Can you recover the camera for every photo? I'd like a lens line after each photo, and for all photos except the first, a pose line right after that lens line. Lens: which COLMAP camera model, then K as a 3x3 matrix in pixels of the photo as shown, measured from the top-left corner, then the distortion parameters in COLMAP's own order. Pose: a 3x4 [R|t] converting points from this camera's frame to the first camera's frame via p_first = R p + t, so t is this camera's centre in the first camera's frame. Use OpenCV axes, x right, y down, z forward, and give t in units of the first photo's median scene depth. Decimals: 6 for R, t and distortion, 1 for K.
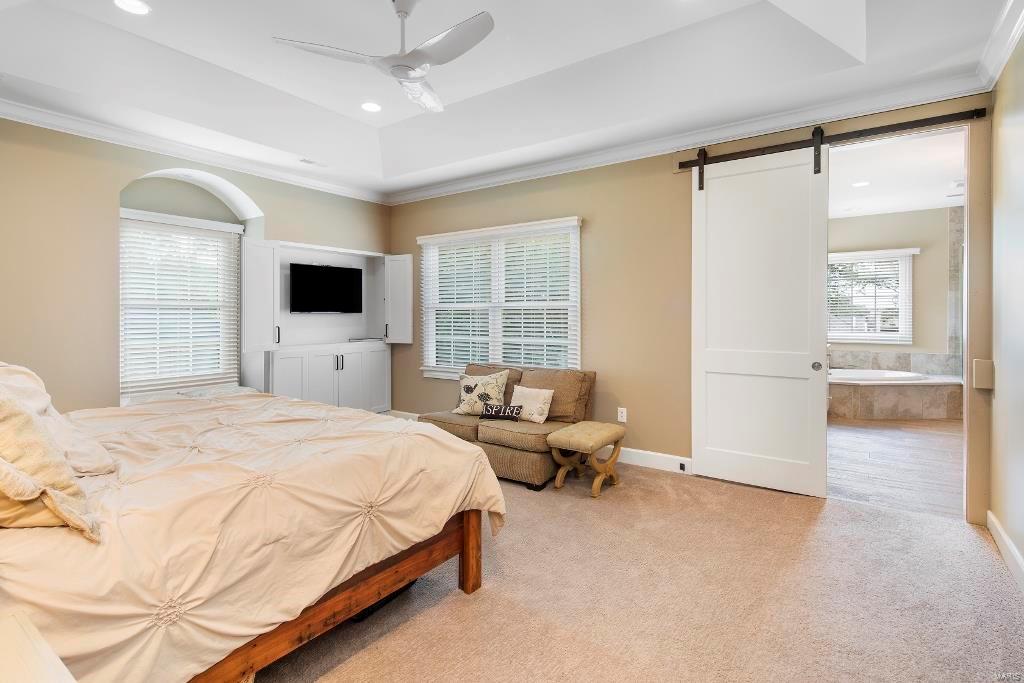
lens RADIAL K [[501.4, 0, 510.5], [0, 501.4, 318.5], [0, 0, 1]] dist [0.001076, 0.000338]
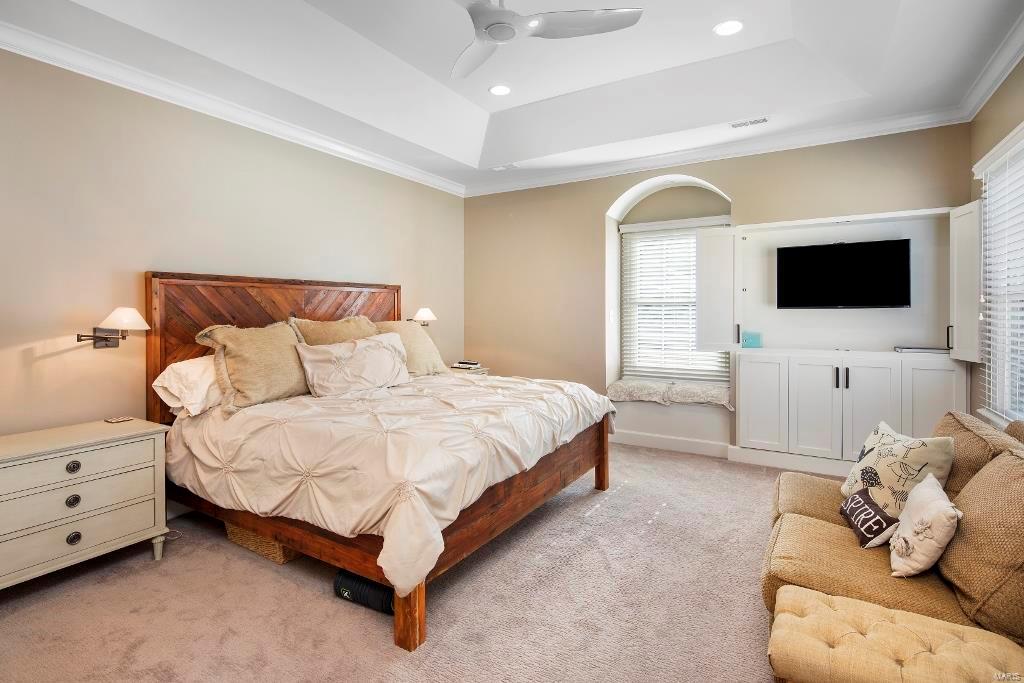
lens RADIAL K [[496.9, 0, 512.1], [0, 496.9, 309.9], [0, 0, 1]] dist [0.000378, 0.000000]
pose [[0.073971, -0.001254, -0.997260, 0.574748], [-0.003520, 0.999993, -0.001519, -0.009520], [0.997254, 0.003622, 0.073966, 0.850212]]
